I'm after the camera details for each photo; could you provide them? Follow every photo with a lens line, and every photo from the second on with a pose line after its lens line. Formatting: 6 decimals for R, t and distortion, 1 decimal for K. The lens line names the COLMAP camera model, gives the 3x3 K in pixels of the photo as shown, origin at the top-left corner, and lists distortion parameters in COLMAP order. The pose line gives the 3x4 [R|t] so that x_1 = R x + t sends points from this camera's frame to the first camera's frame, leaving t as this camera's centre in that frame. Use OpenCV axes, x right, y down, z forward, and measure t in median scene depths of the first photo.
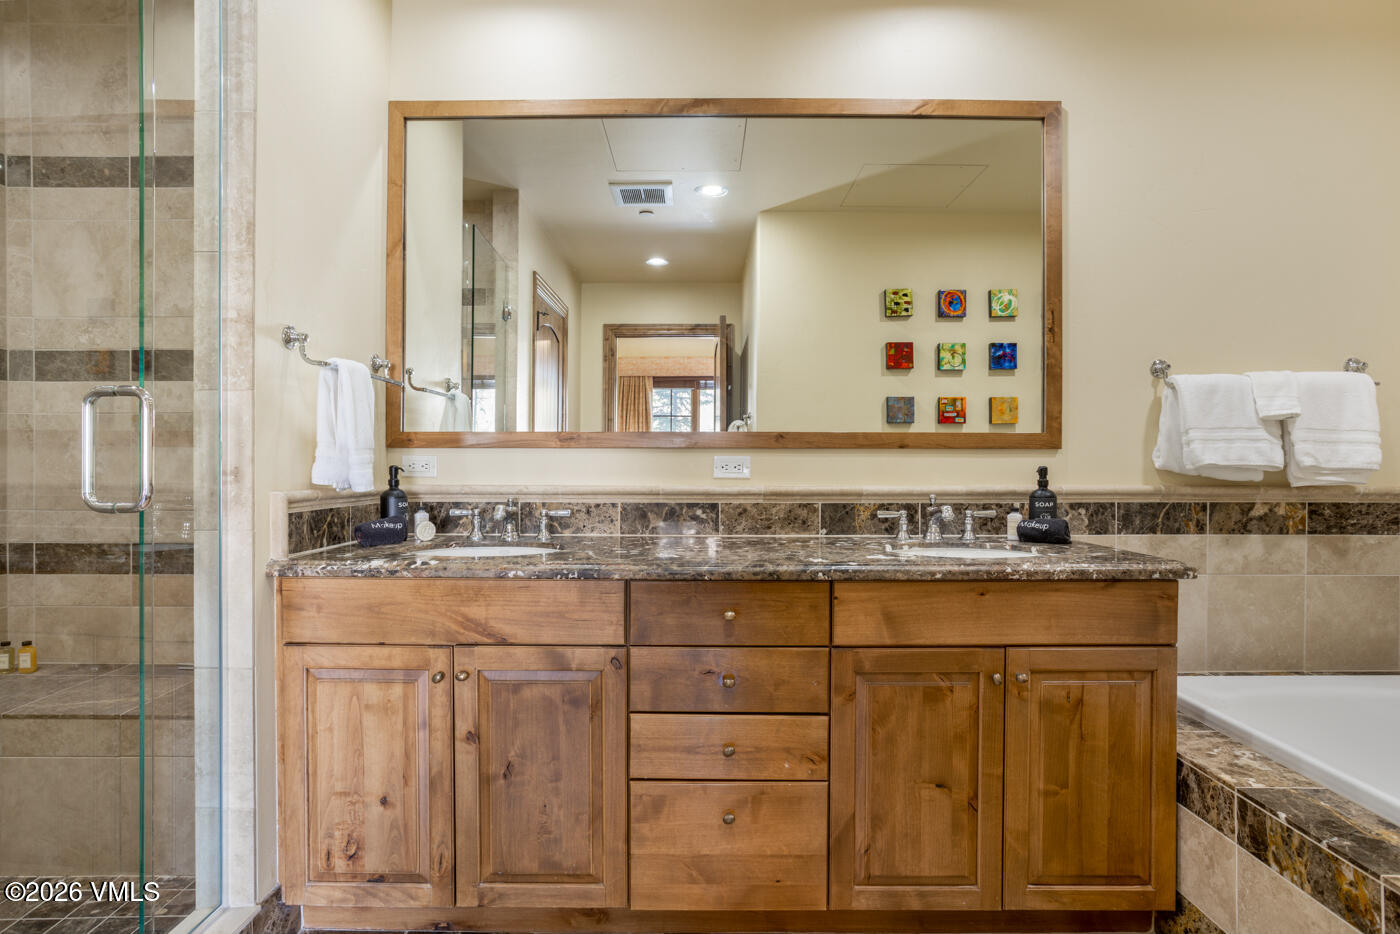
lens RADIAL K [[716.9, 0, 700.0], [0, 716.9, 467.0], [0, 0, 1]] dist [-0.039049, 0.019794]
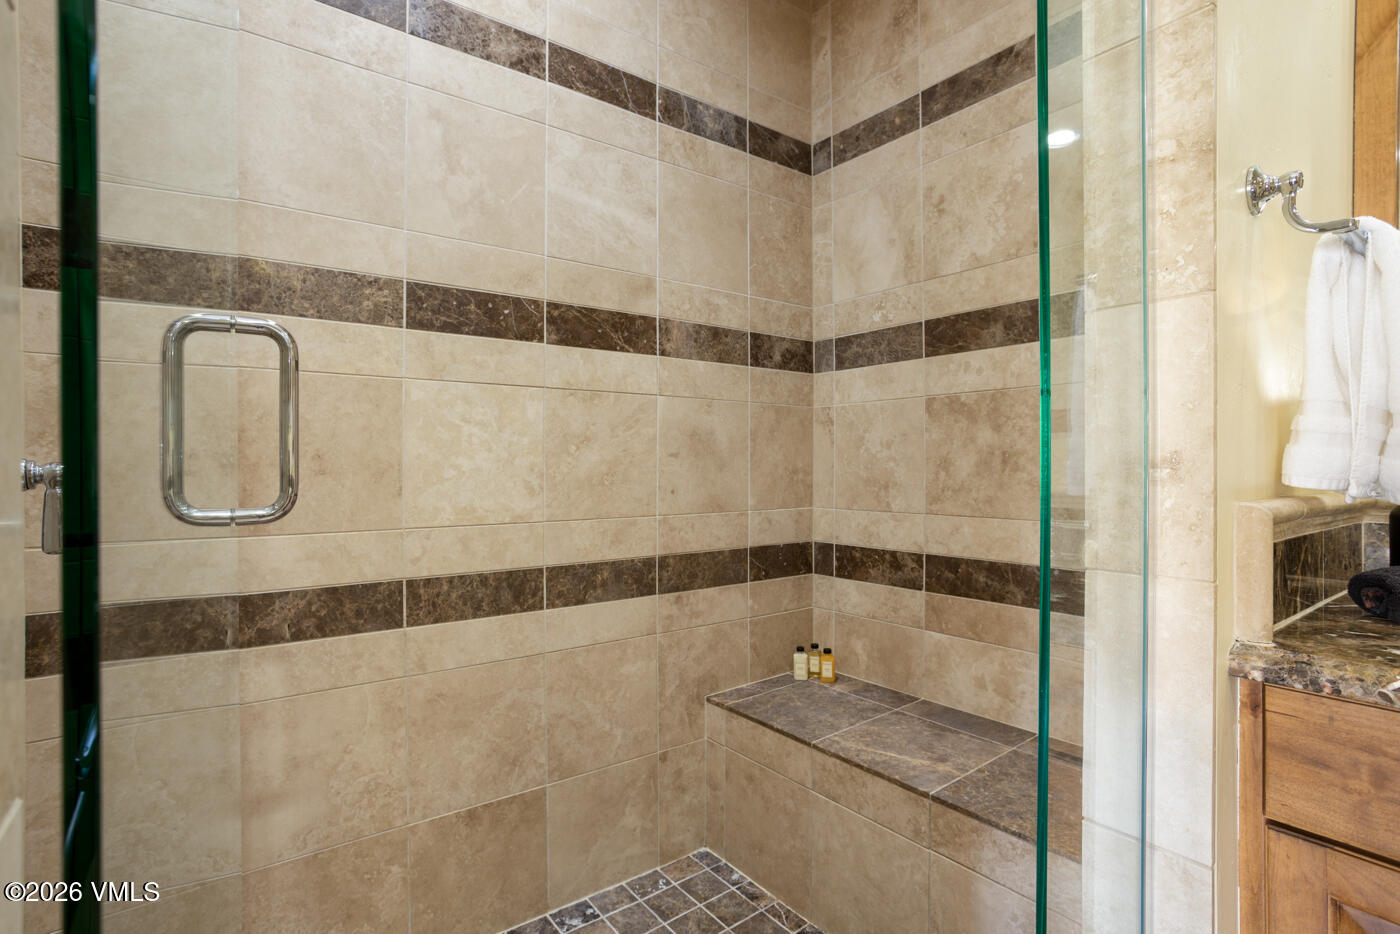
lens RADIAL K [[688.1, 0, 700.0], [0, 688.1, 467.0], [0, 0, 1]] dist [-0.041664, 0.000481]
pose [[0.606781, -0.000205, -0.794869, -0.328434], [-0.003441, 0.999990, -0.002885, 0.009653], [0.794862, 0.004486, 0.606774, 0.302922]]
